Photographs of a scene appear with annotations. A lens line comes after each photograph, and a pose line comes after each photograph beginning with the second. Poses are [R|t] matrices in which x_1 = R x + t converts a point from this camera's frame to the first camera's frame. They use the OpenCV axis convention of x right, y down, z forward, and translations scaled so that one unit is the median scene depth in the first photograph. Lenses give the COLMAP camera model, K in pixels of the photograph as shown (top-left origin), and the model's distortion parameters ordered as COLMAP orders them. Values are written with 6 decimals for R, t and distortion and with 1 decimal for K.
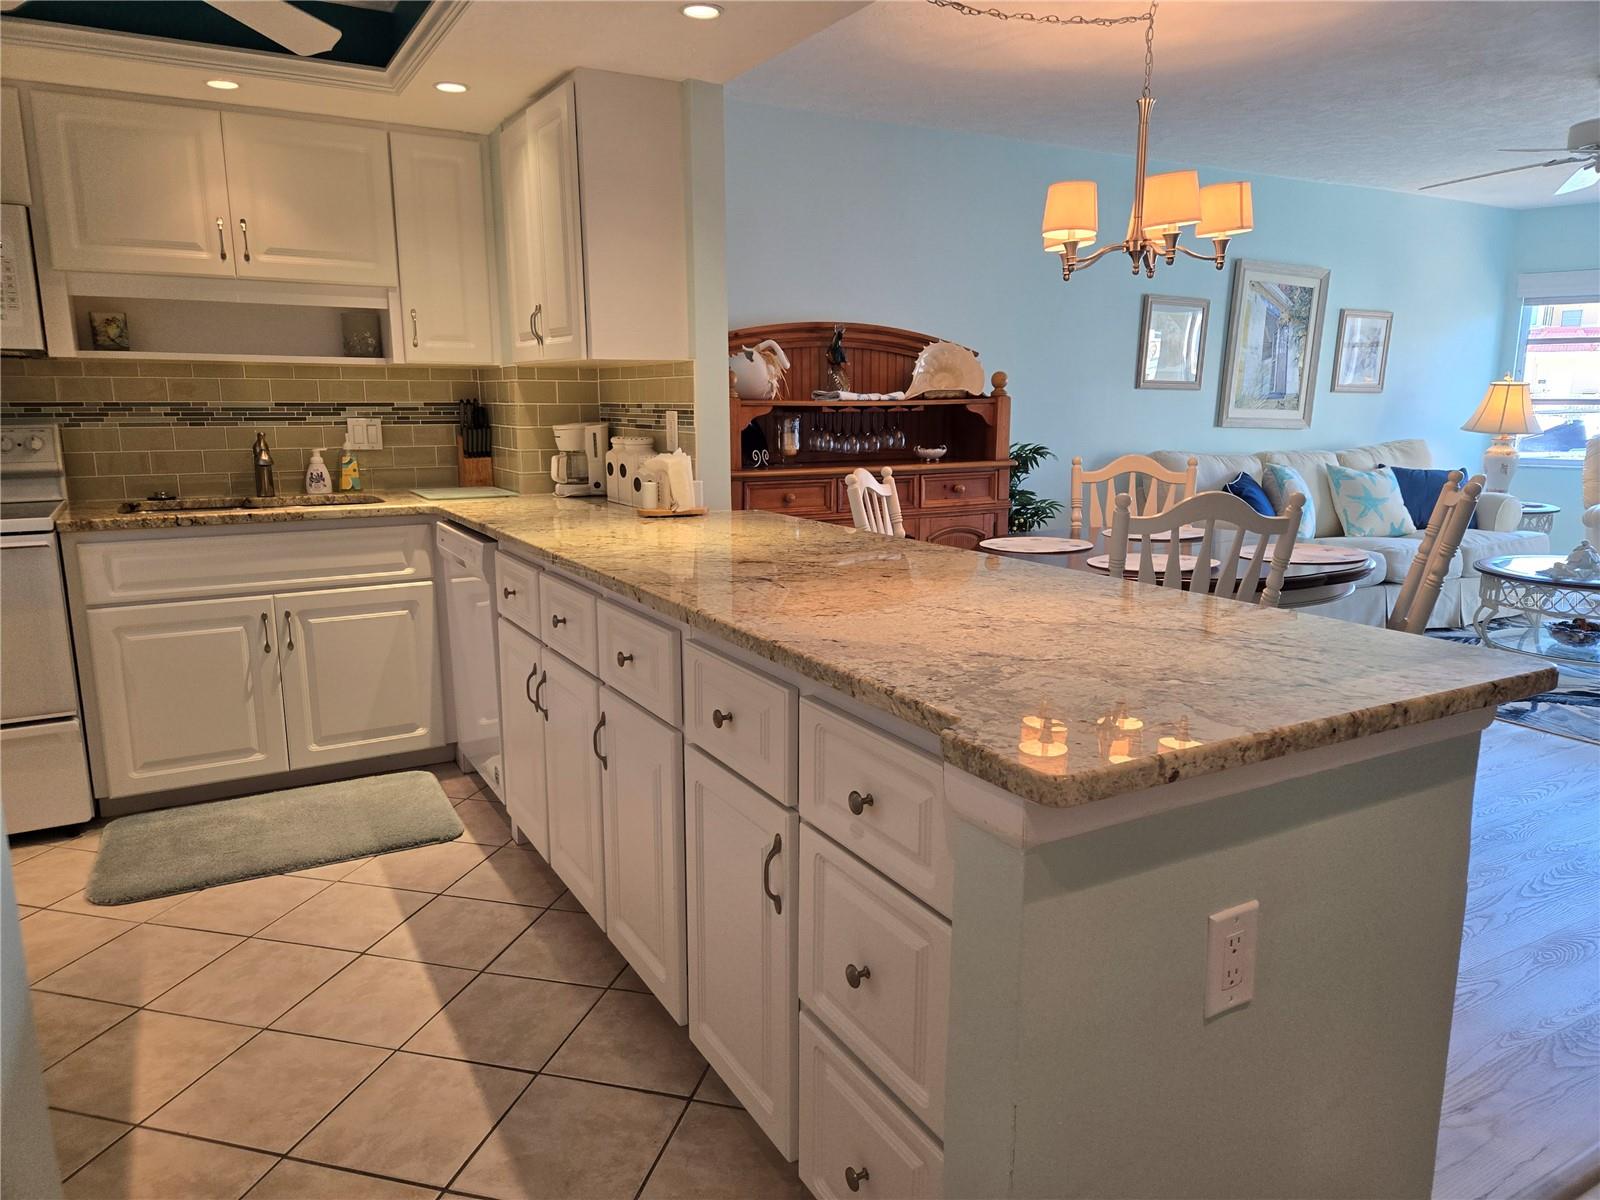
lens RADIAL K [[1070.4, 0, 797.4], [0, 1070.4, 606.0], [0, 0, 1]] dist [0.075002, -0.057254]
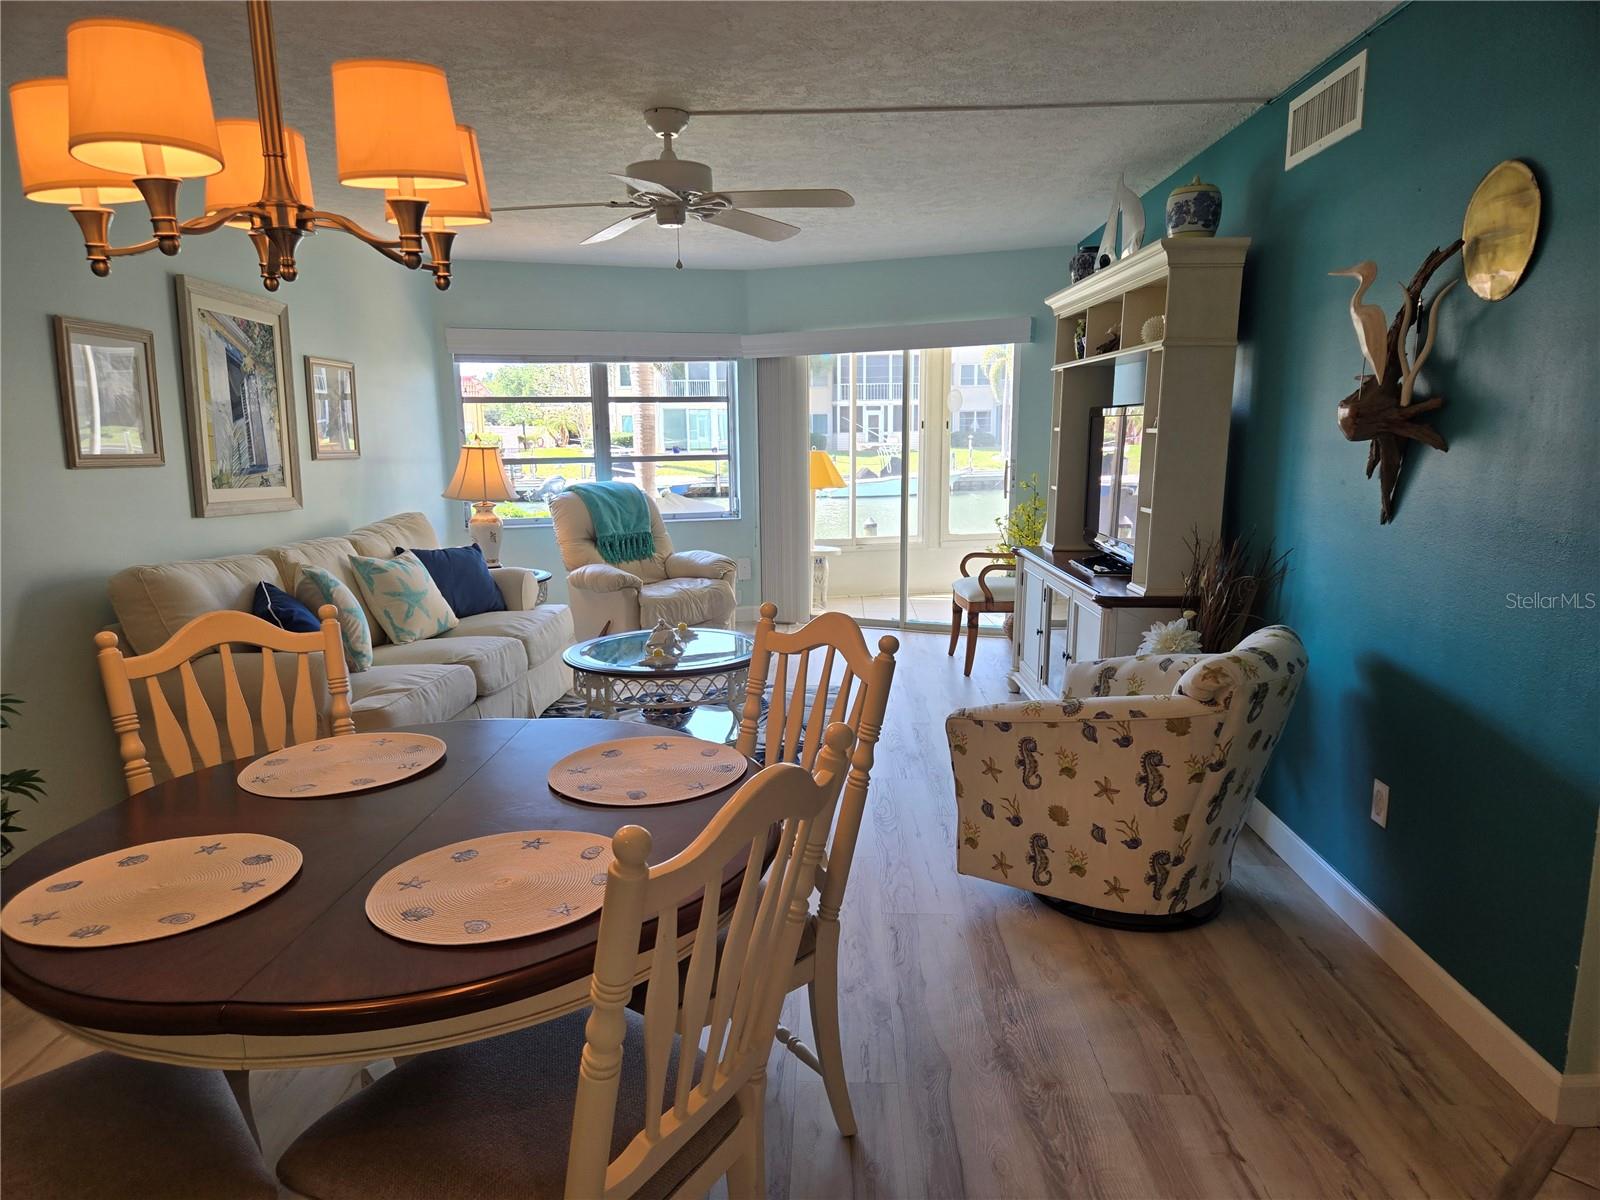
lens RADIAL K [[1070.4, 0, 784.1], [0, 1070.4, 620.4], [0, 0, 1]] dist [0.075002, -0.057254]
pose [[0.537082, -0.158210, 0.828561, 0.011706], [0.175139, 0.981764, 0.073936, -0.140808], [-0.825148, 0.105403, 0.554996, 0.513428]]
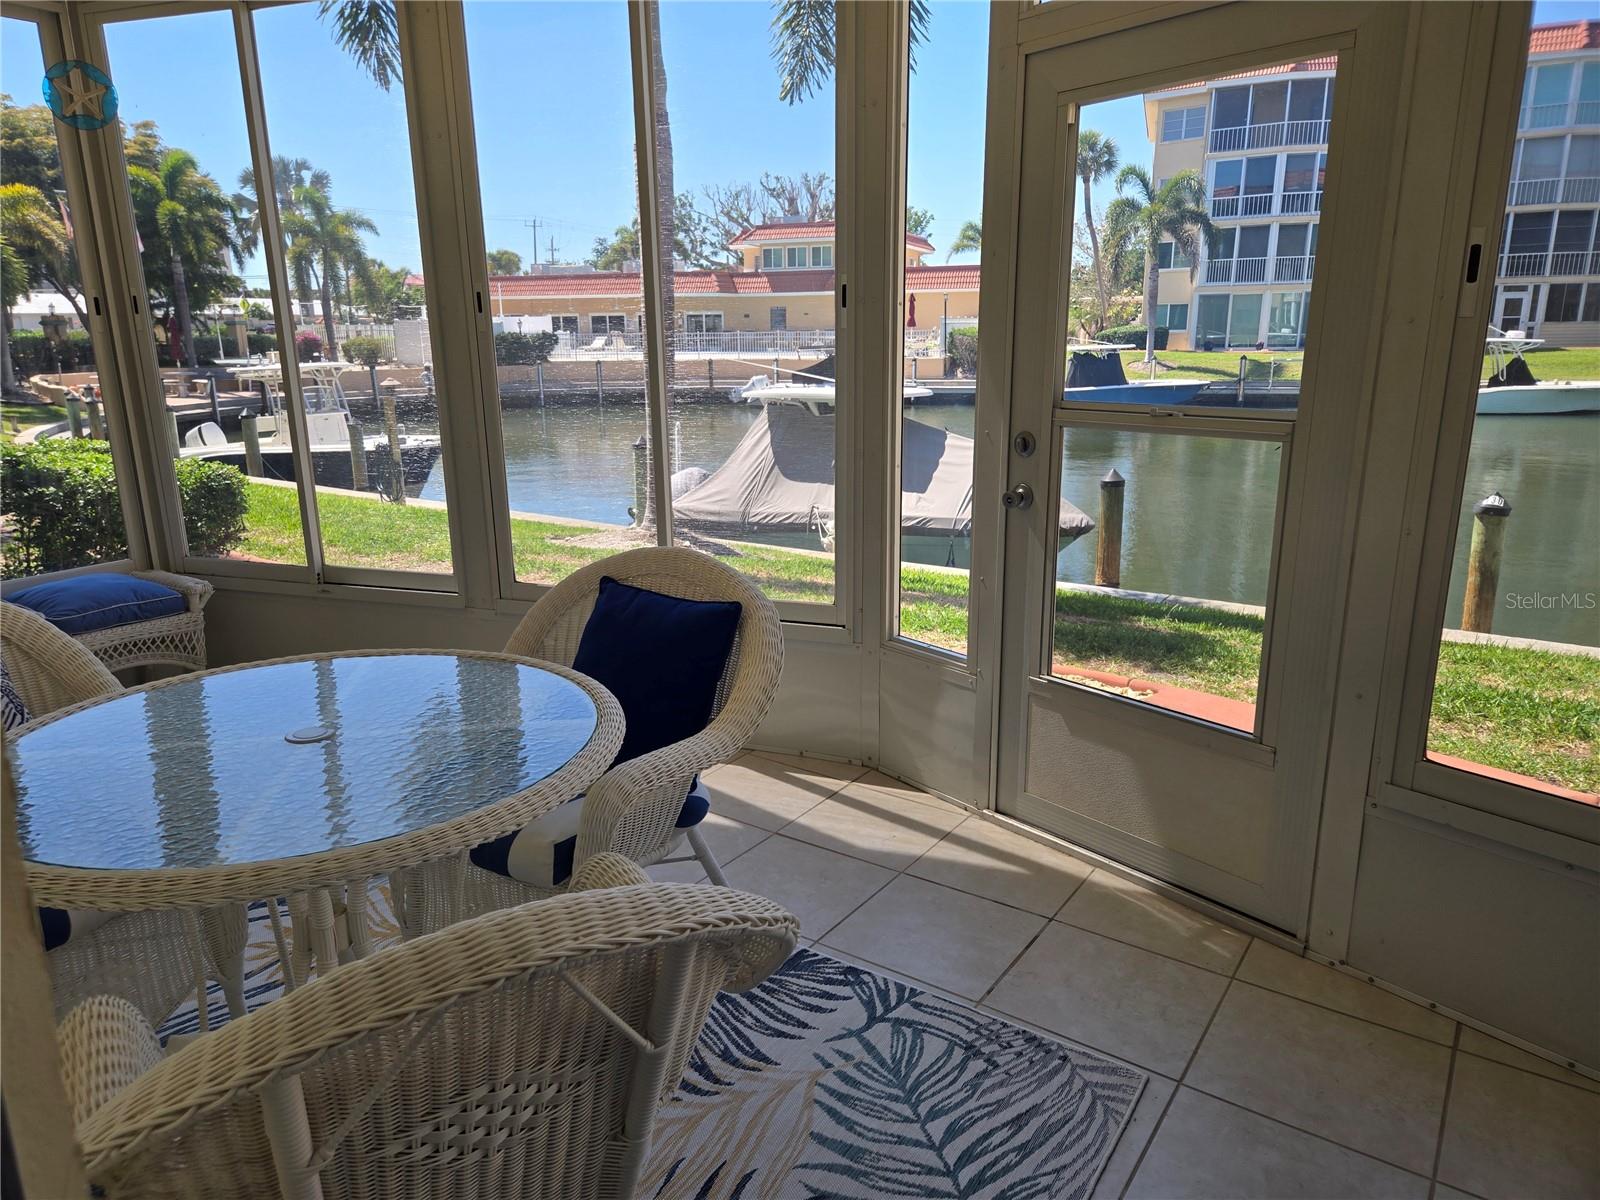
lens RADIAL K [[1070.4, 0, 780.4], [0, 1070.4, 601.7], [0, 0, 1]] dist [0.075002, -0.057254]
pose [[0.902367, -0.117779, 0.414563, 1.926099], [0.094918, 0.992625, 0.075406, -0.134303], [-0.420387, -0.028694, 0.906891, 0.531722]]
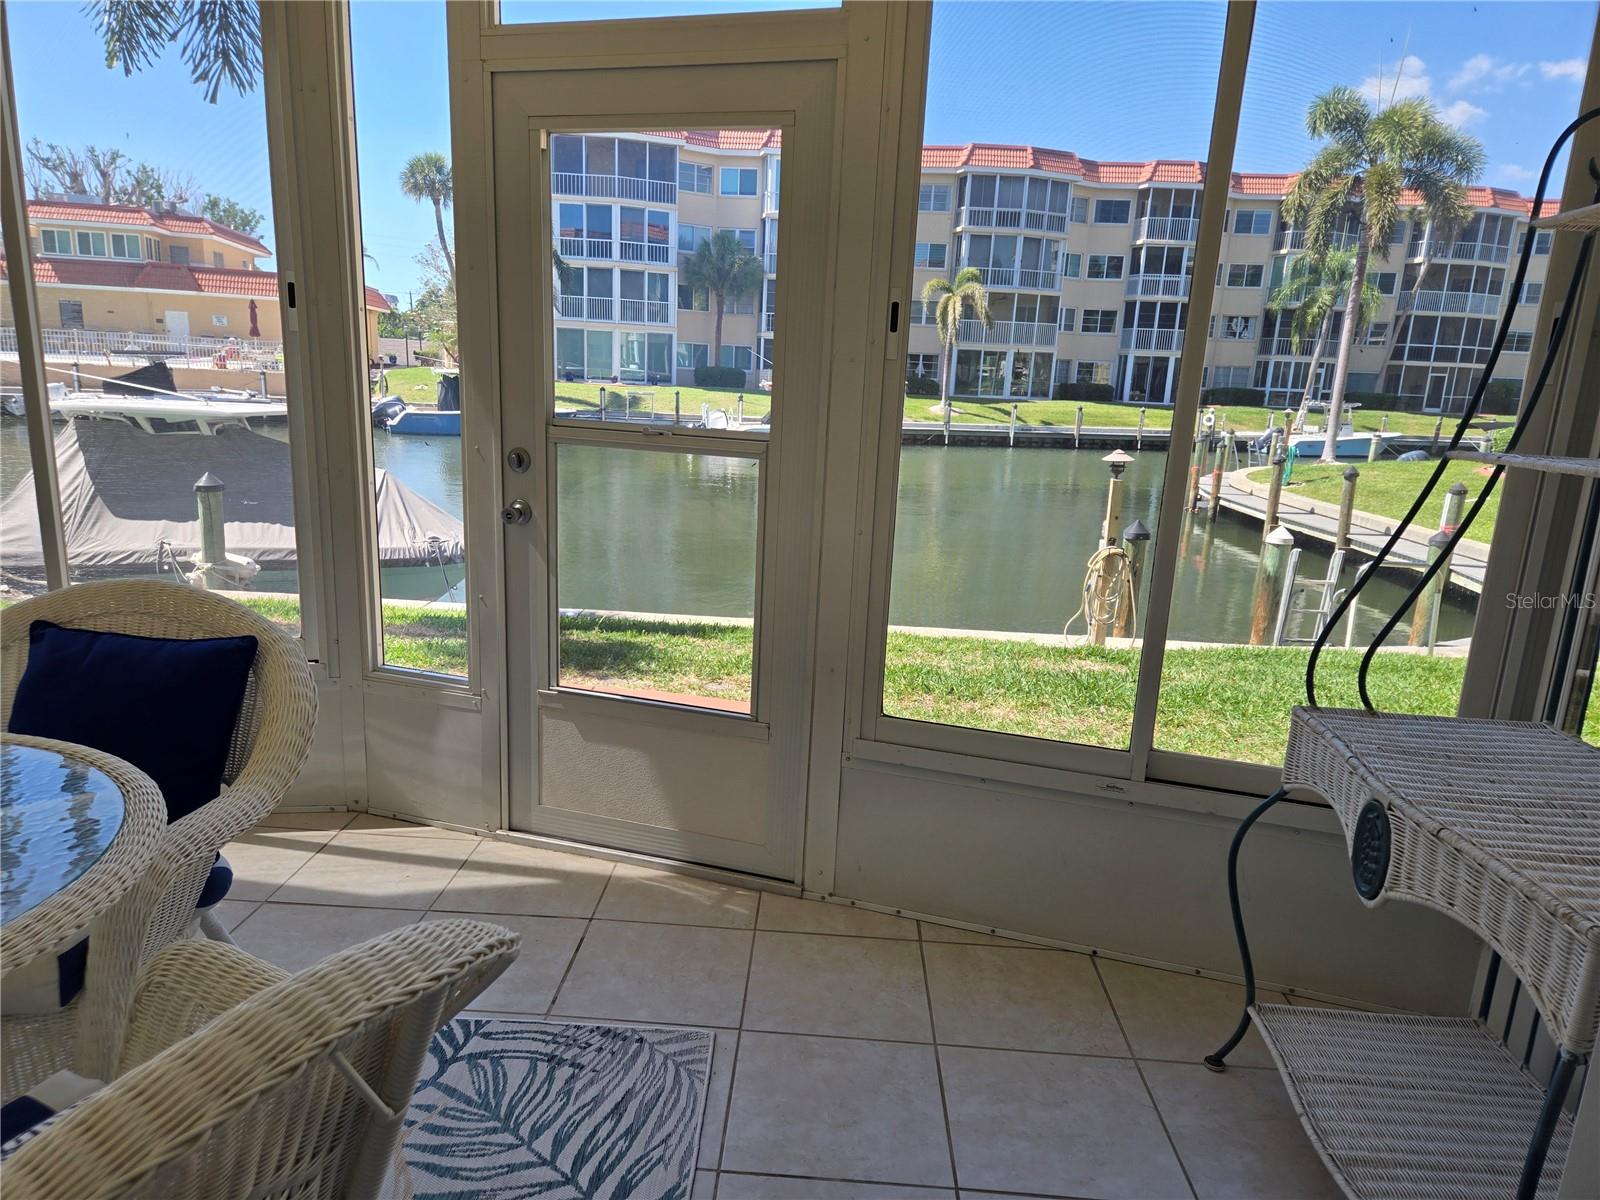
lens RADIAL K [[1070.4, 0, 784.5], [0, 1070.4, 619.3], [0, 0, 1]] dist [0.075002, -0.057254]
pose [[0.531664, -0.174817, 0.828717, 1.860737], [0.119490, 0.984162, 0.130949, -0.137139], [-0.838484, 0.029402, 0.544132, 0.576286]]
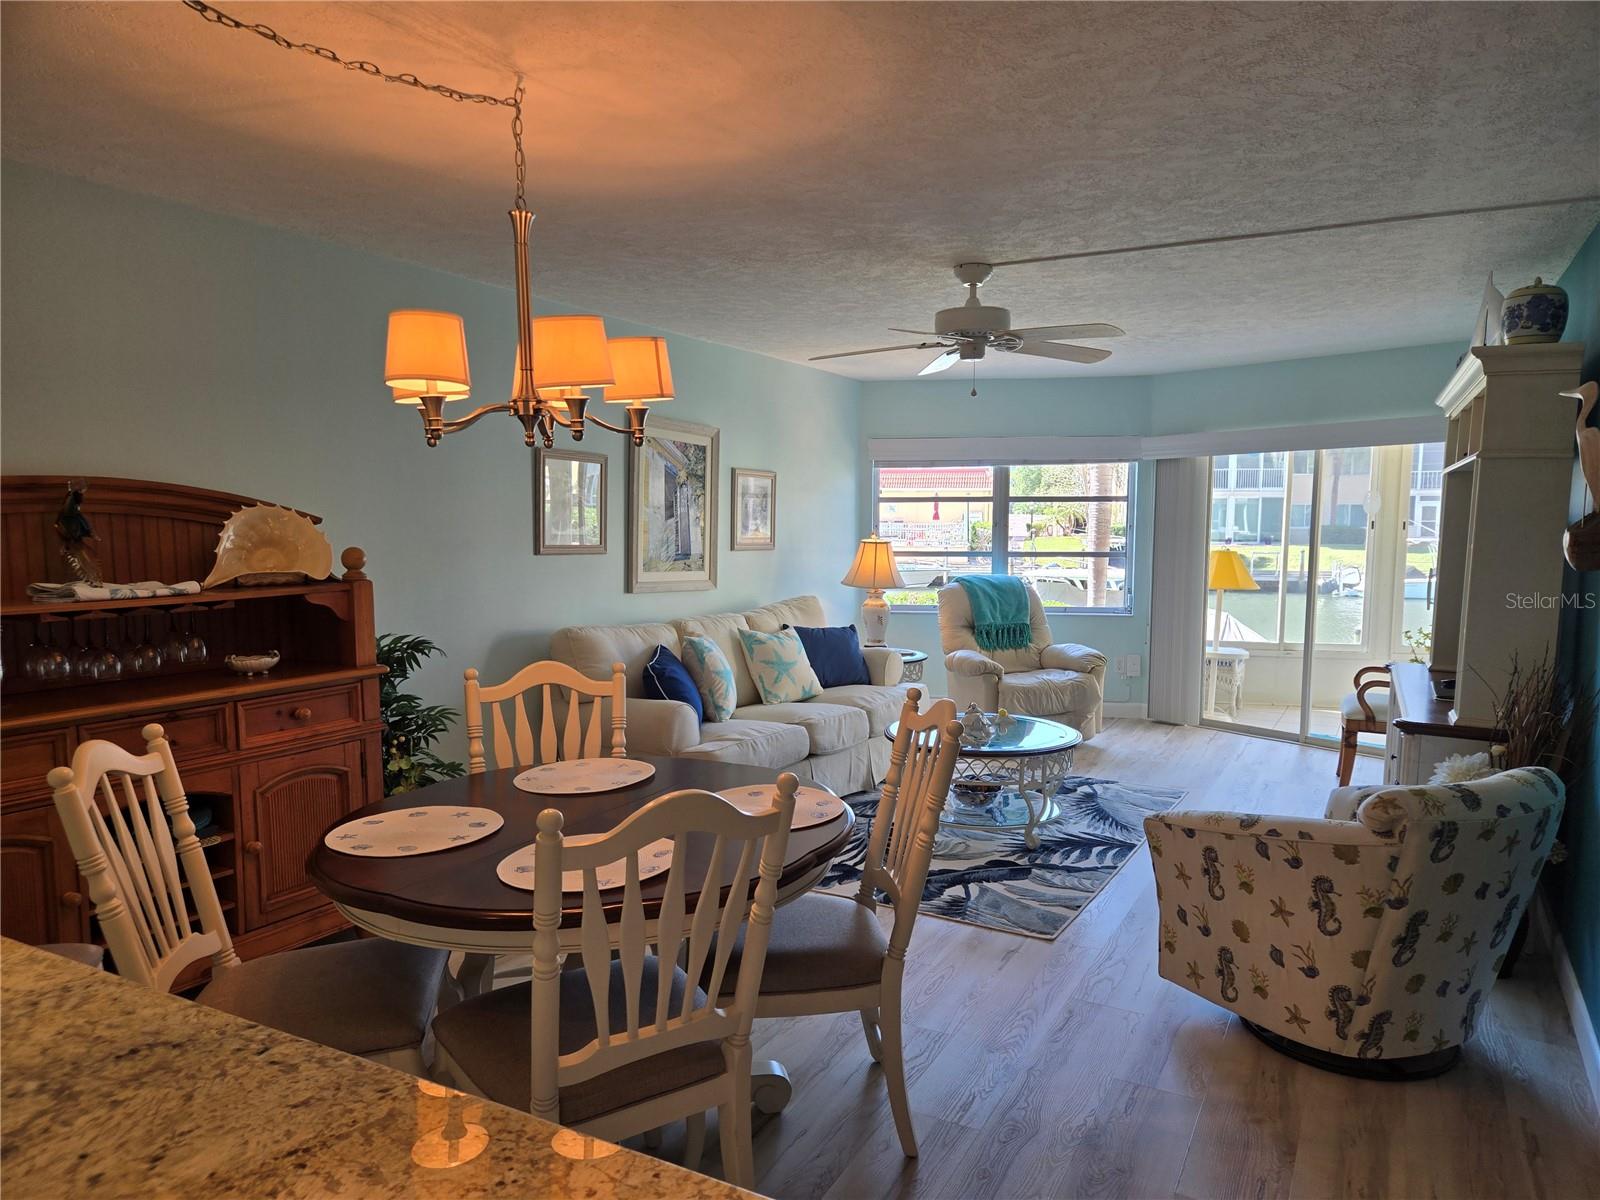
lens RADIAL K [[1070.4, 0, 810.5], [0, 1070.4, 617.9], [0, 0, 1]] dist [0.075002, -0.057254]
pose [[0.849730, -0.048463, 0.524986, 0.078822], [0.099103, 0.992698, -0.068768, -0.110776], [-0.517820, 0.110462, 0.848328, 0.273707]]
